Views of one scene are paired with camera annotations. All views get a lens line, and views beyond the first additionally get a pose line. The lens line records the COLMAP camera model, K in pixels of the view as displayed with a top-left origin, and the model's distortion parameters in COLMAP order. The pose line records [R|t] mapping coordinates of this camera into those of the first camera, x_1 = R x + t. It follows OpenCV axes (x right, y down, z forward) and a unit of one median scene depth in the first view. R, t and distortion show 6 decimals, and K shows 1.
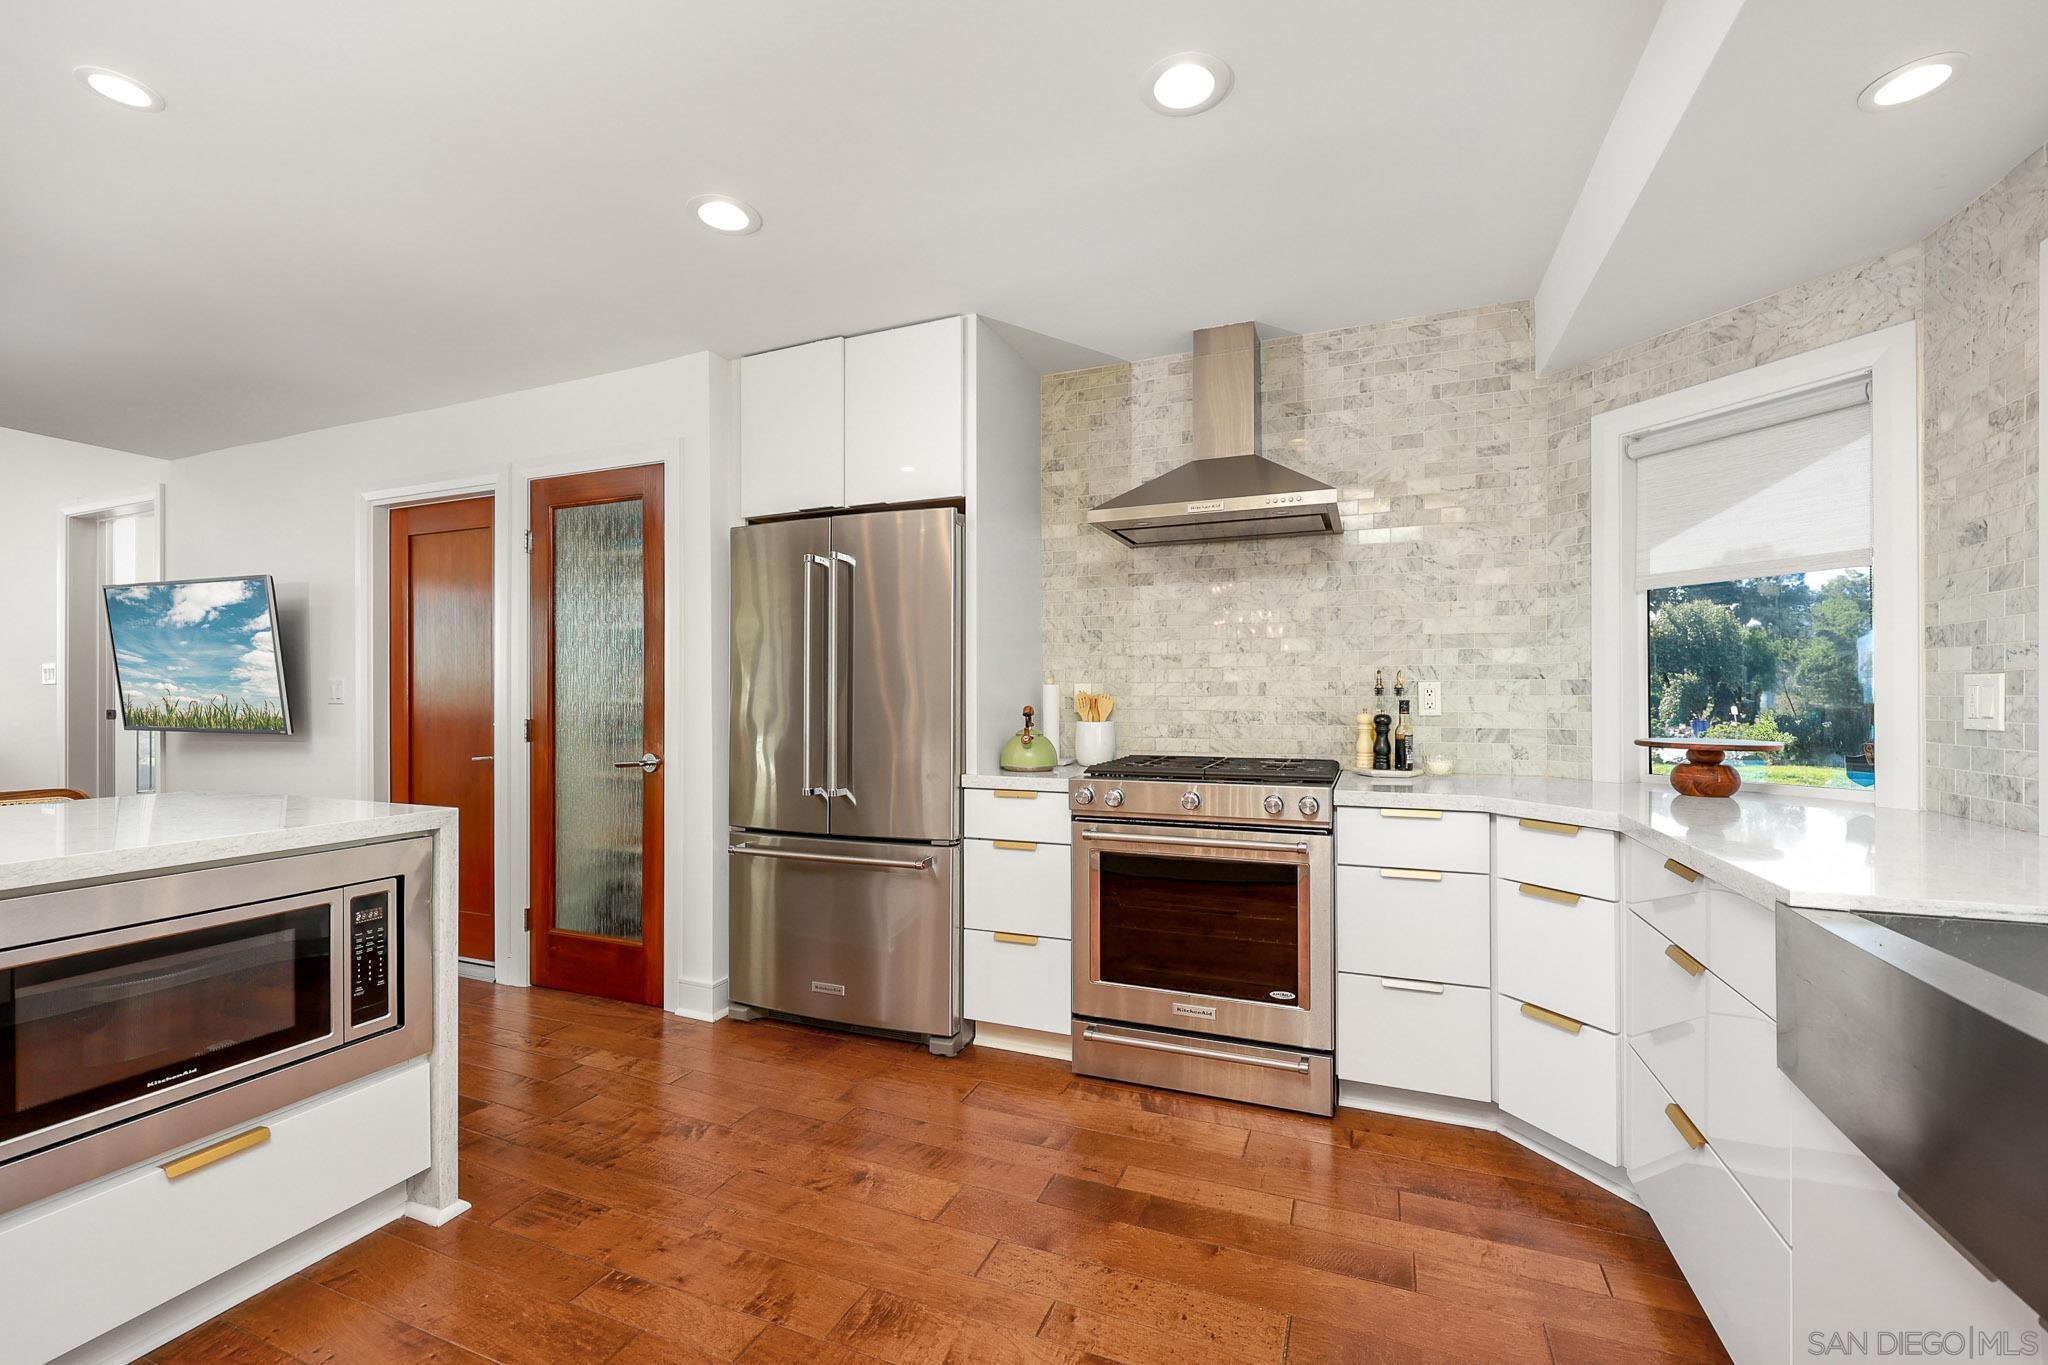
lens RADIAL K [[832.8, 0, 1024.1], [0, 832.8, 700.9], [0, 0, 1]] dist [0.001006, -0.000056]
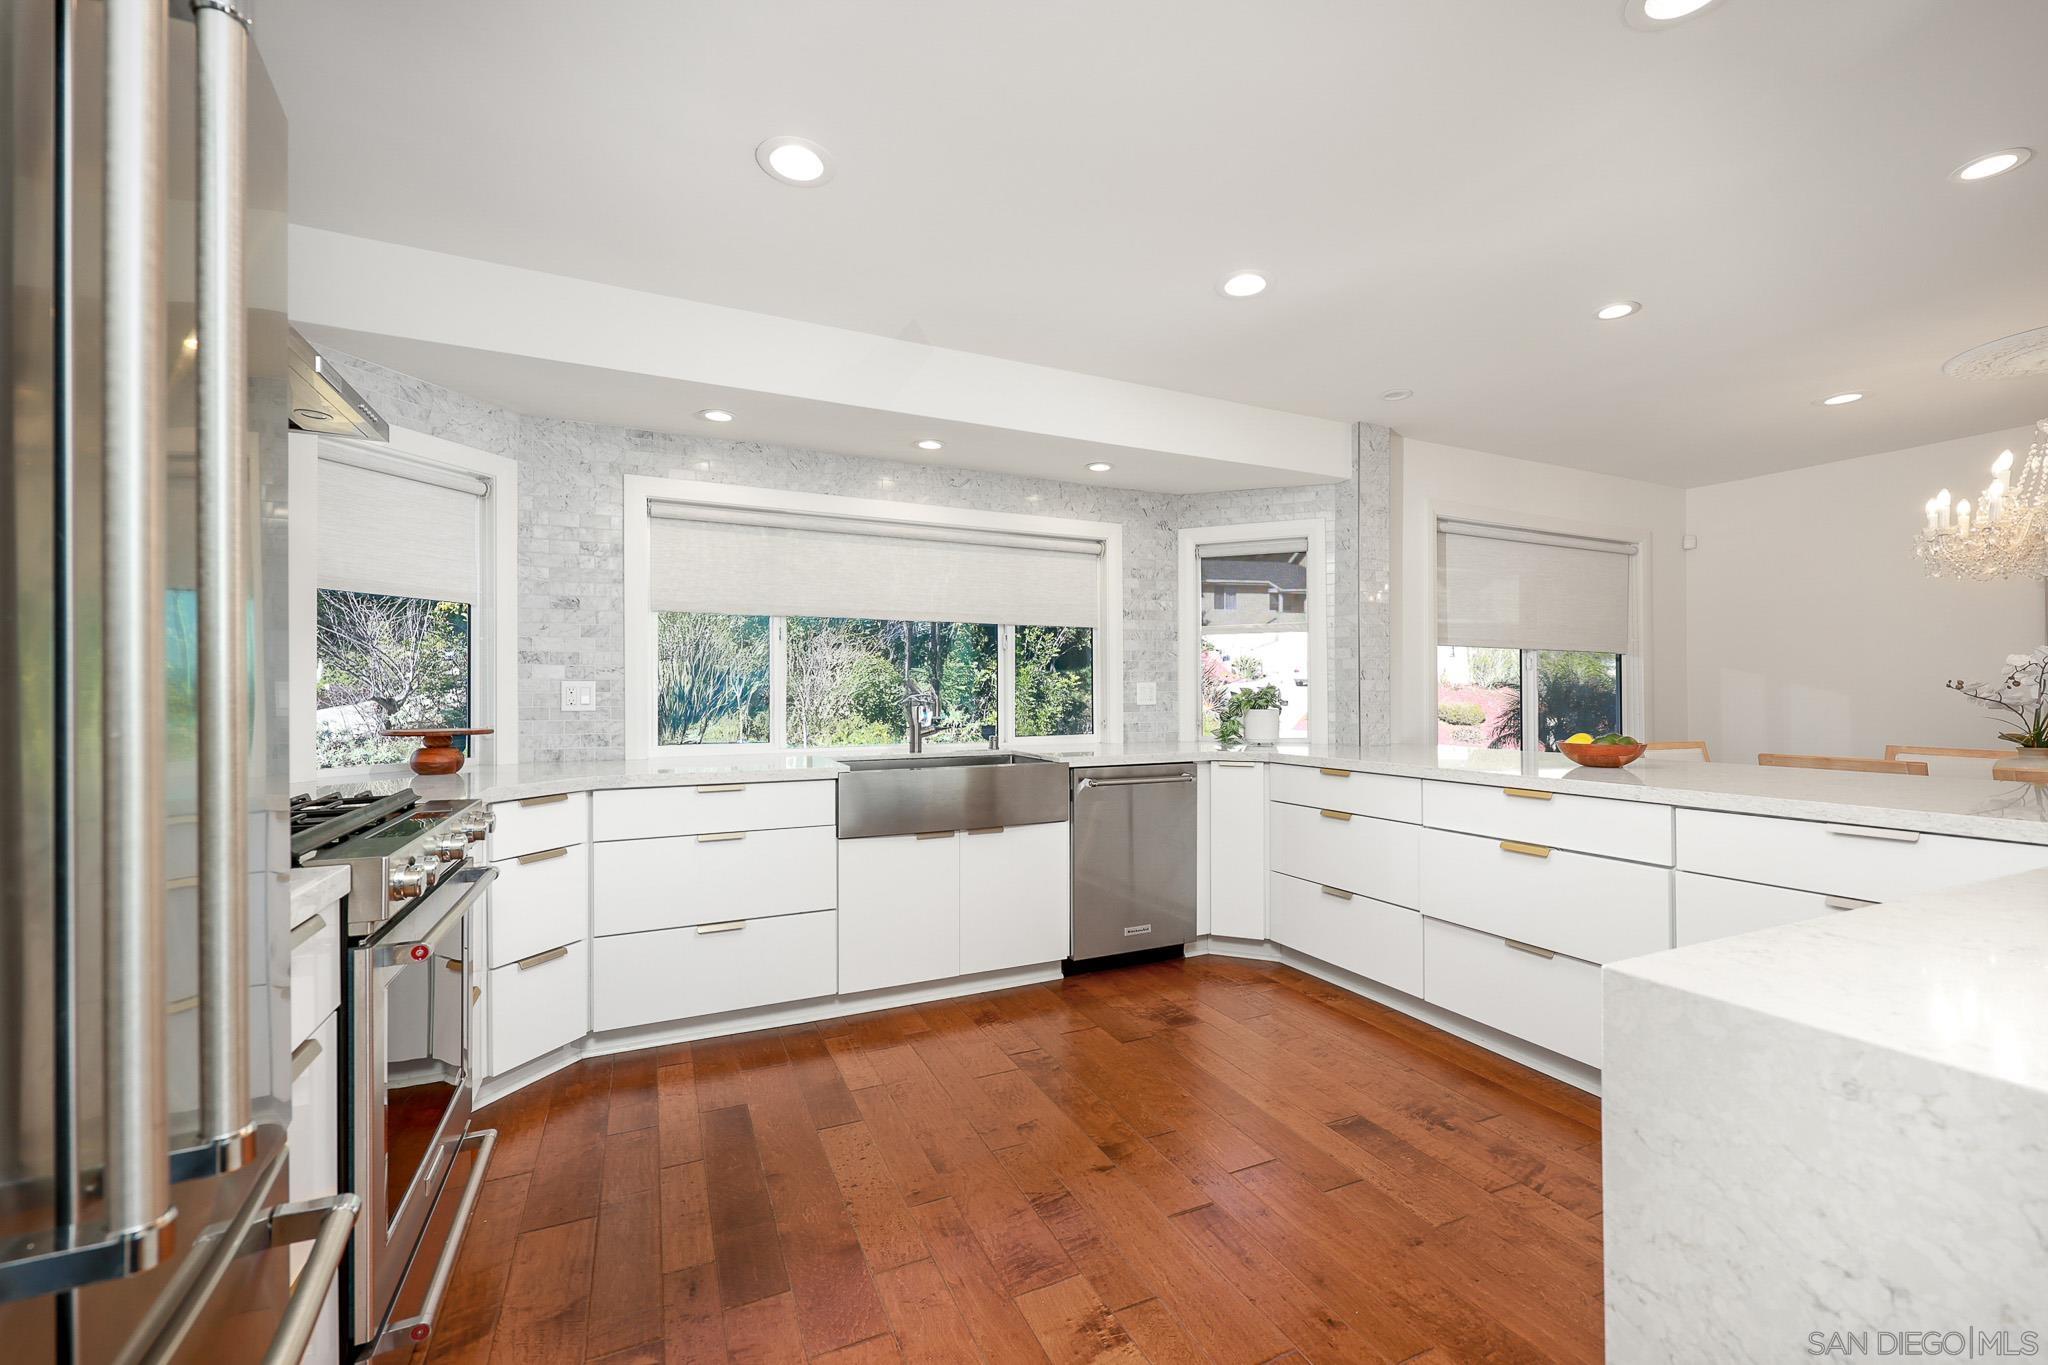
lens RADIAL K [[832.8, 0, 1024.1], [0, 832.8, 700.9], [0, 0, 1]] dist [0.001006, -0.000056]
pose [[-0.727062, -0.006435, 0.686541, -0.730604], [0.002157, 0.999930, 0.011657, -0.006391], [-0.686568, 0.009957, -0.726997, 1.438019]]
